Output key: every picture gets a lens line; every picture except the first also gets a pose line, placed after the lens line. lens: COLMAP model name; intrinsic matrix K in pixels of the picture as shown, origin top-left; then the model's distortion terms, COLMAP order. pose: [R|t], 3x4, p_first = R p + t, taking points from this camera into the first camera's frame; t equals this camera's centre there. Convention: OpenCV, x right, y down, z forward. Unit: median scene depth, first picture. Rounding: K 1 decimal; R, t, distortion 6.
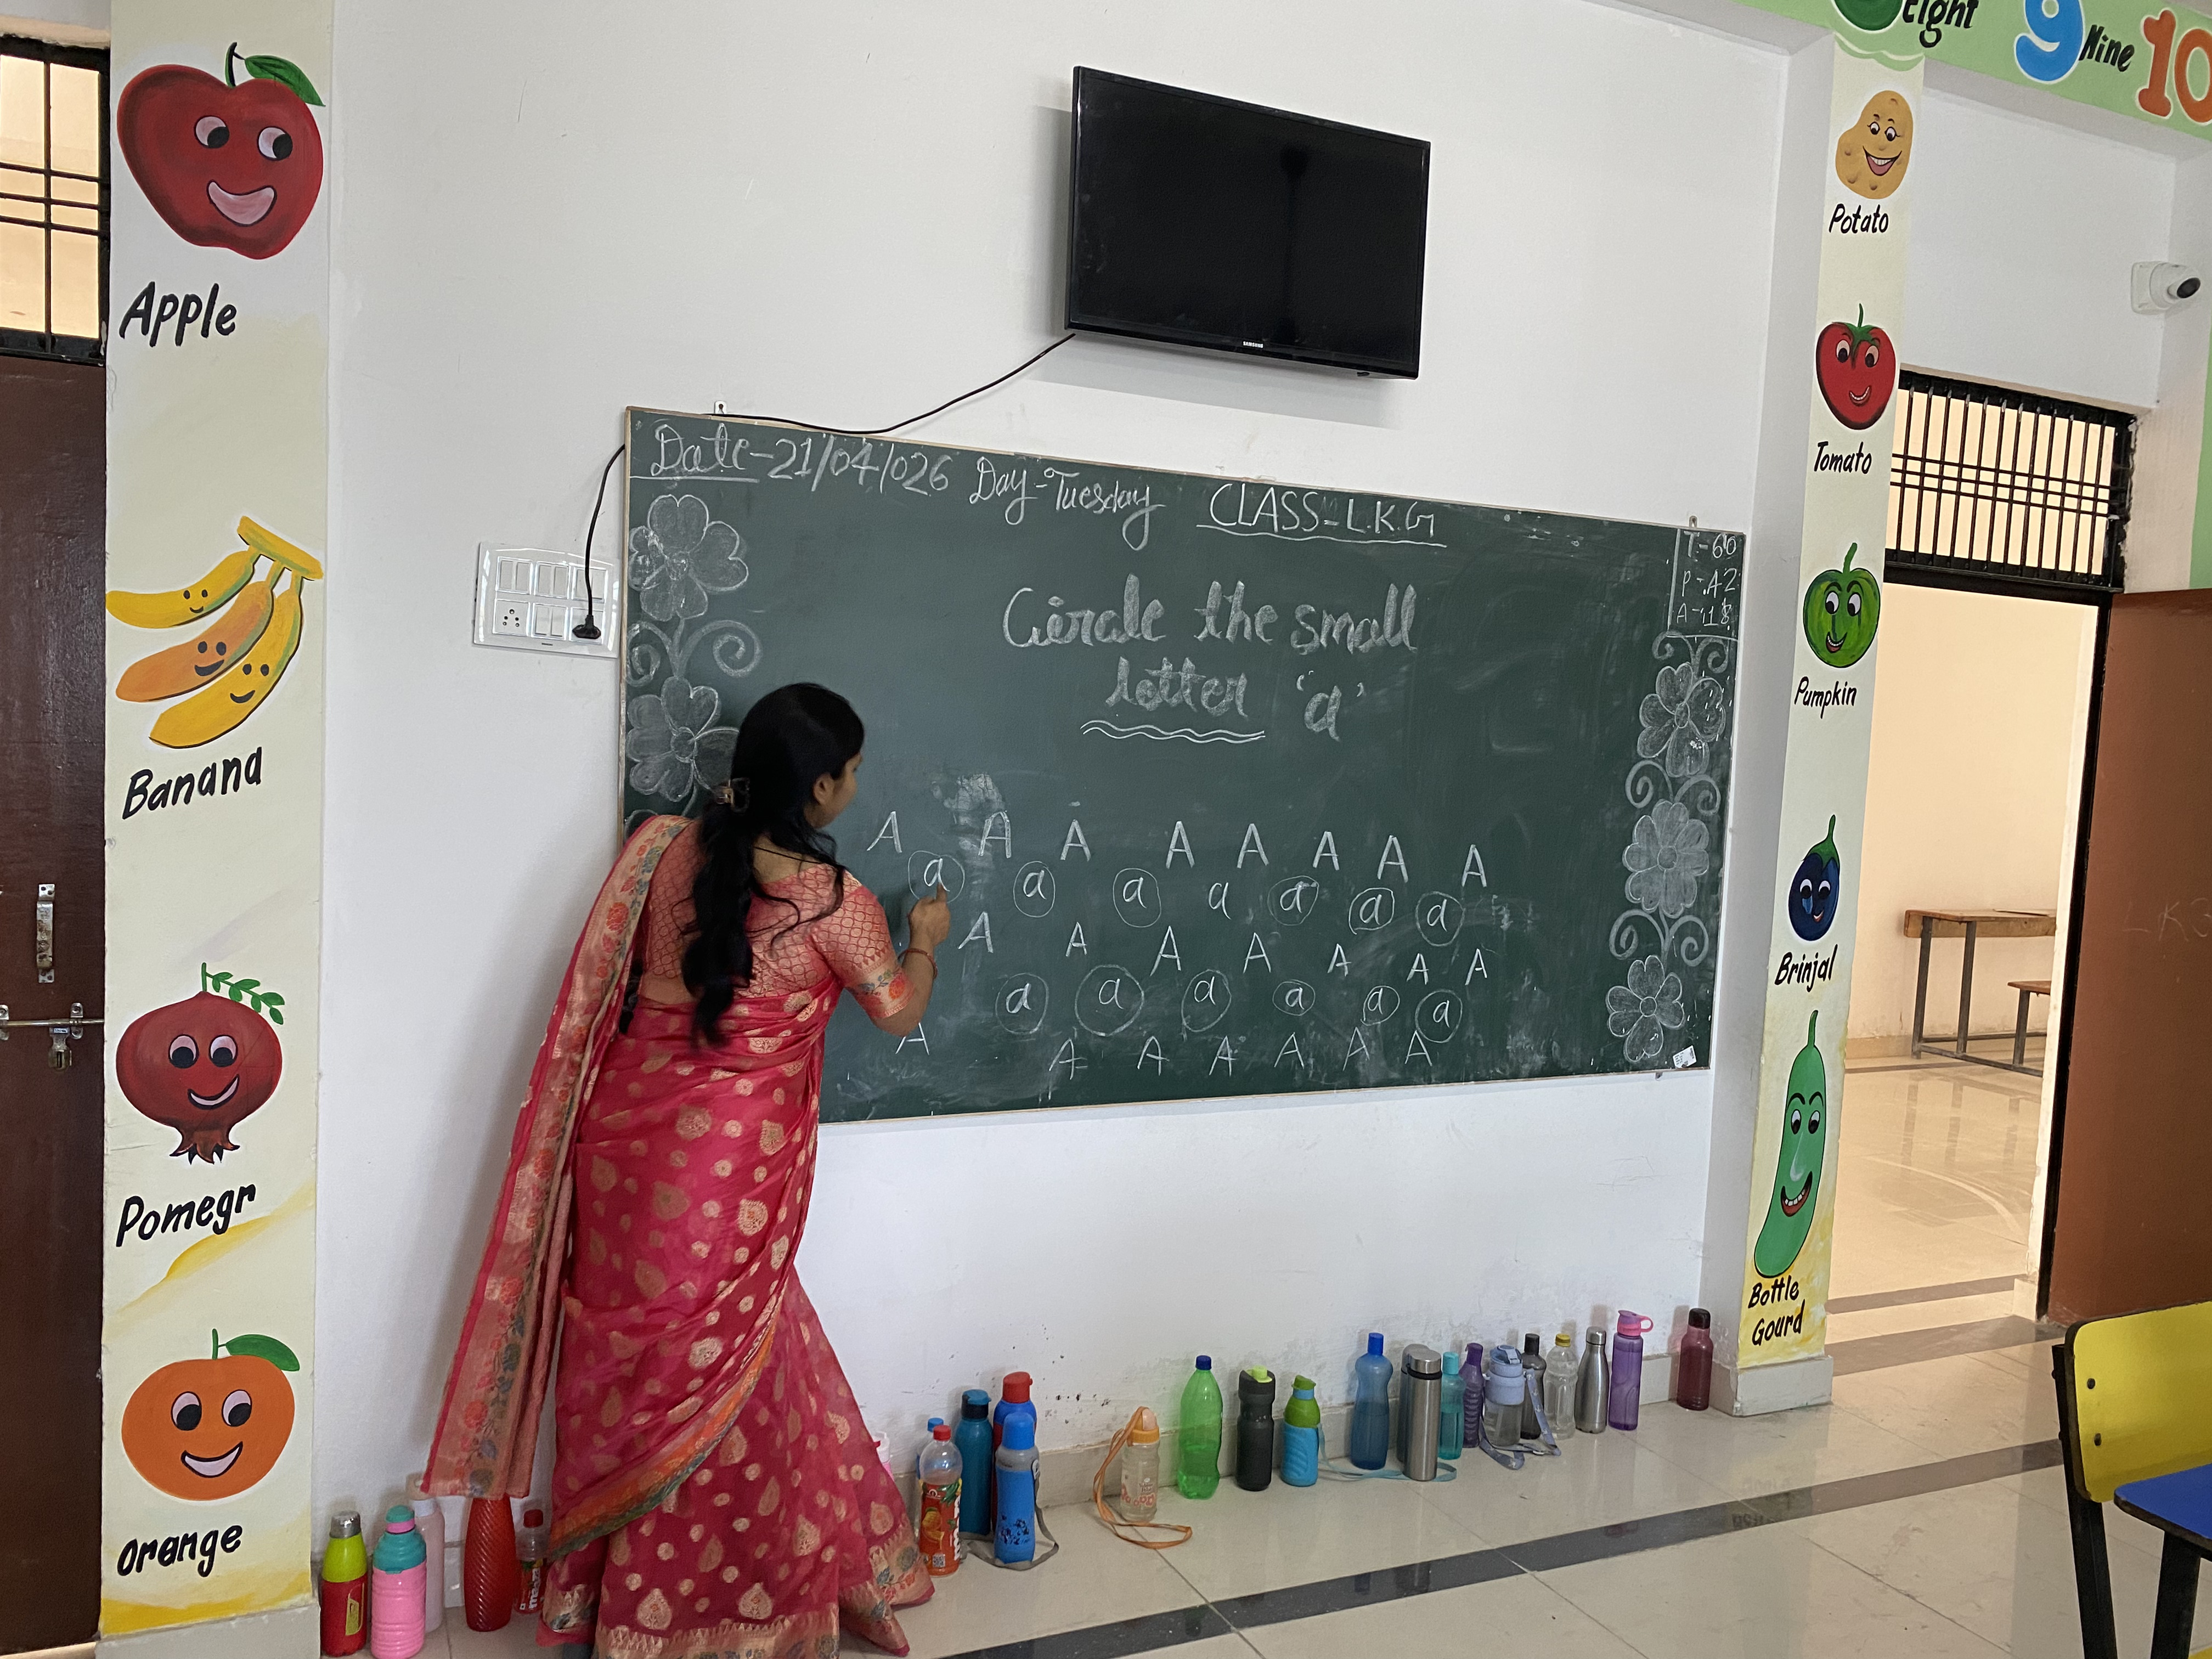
lens RADIAL K [[1713.2, 0, 1108.6], [0, 1713.2, 854.2], [0, 0, 1]] dist [0.042893, -0.053144]
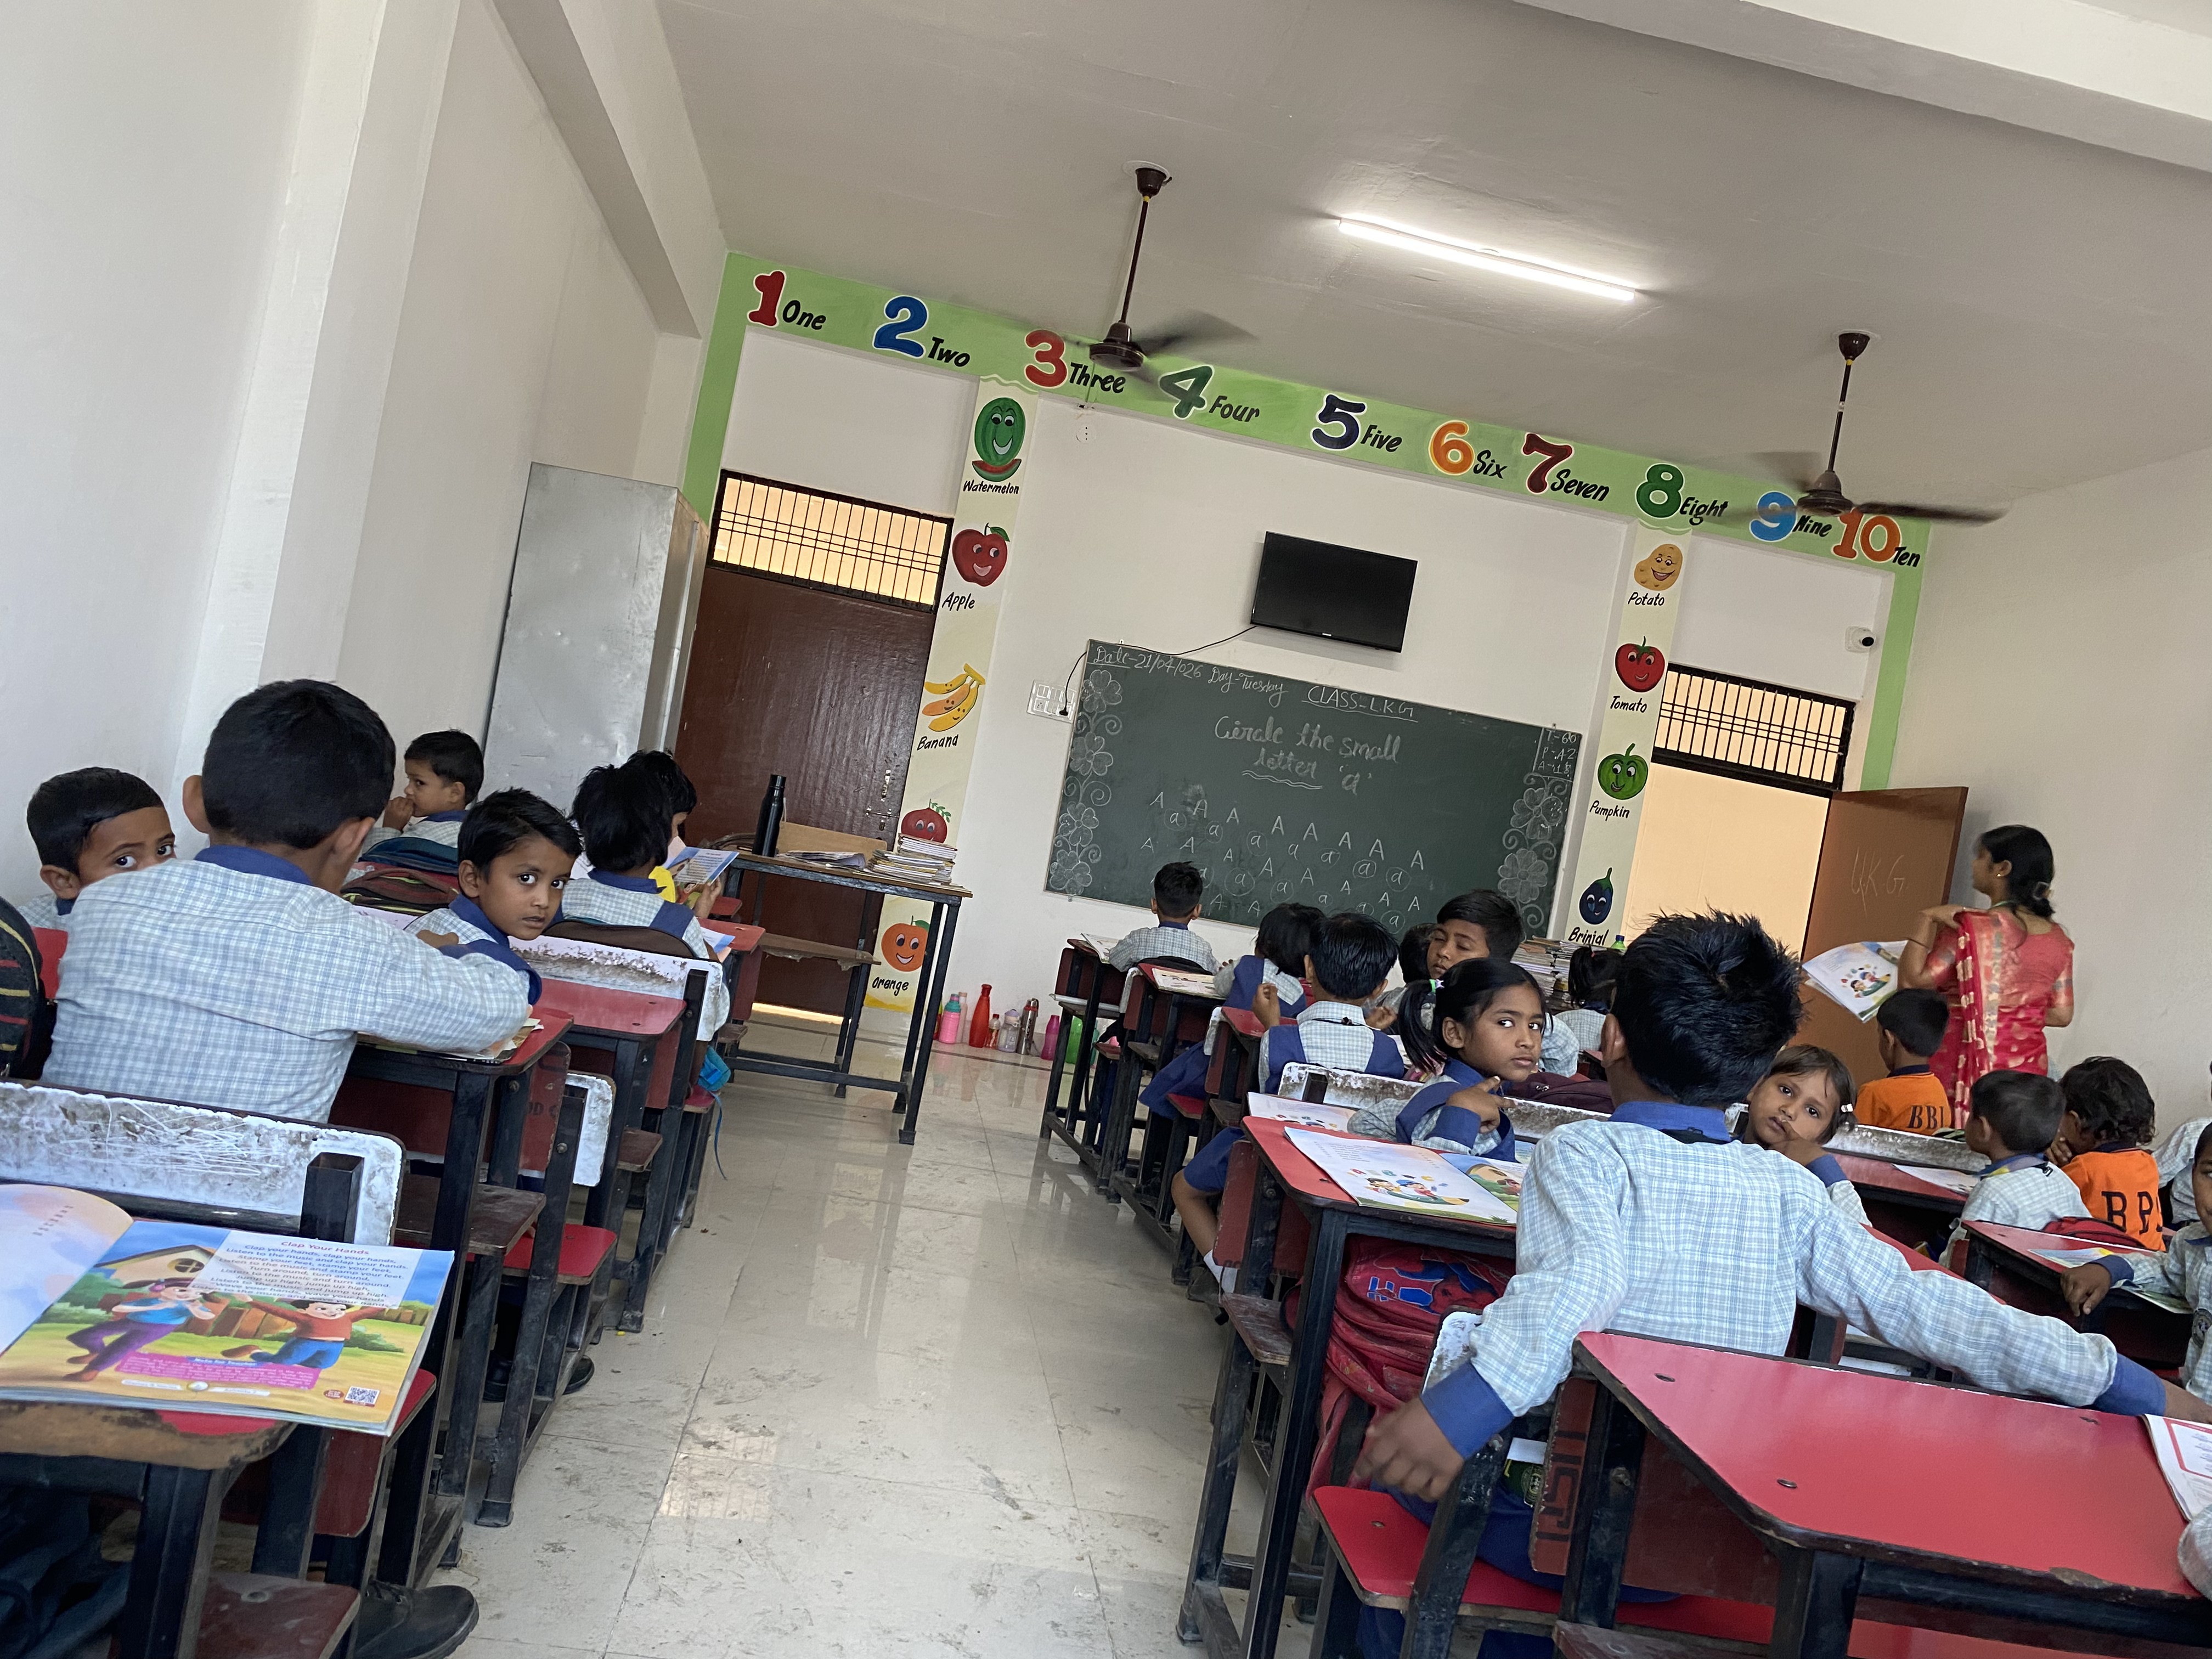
lens RADIAL K [[1672.1, 0, 1106.0], [0, 1672.1, 829.5], [0, 0, 1]] dist [0.016536, -0.009165]
pose [[0.939222, 0.116434, -0.322962, 0.585729], [-0.160195, 0.980675, -0.112316, 0.310109], [0.303643, 0.157227, 0.939724, -1.341331]]
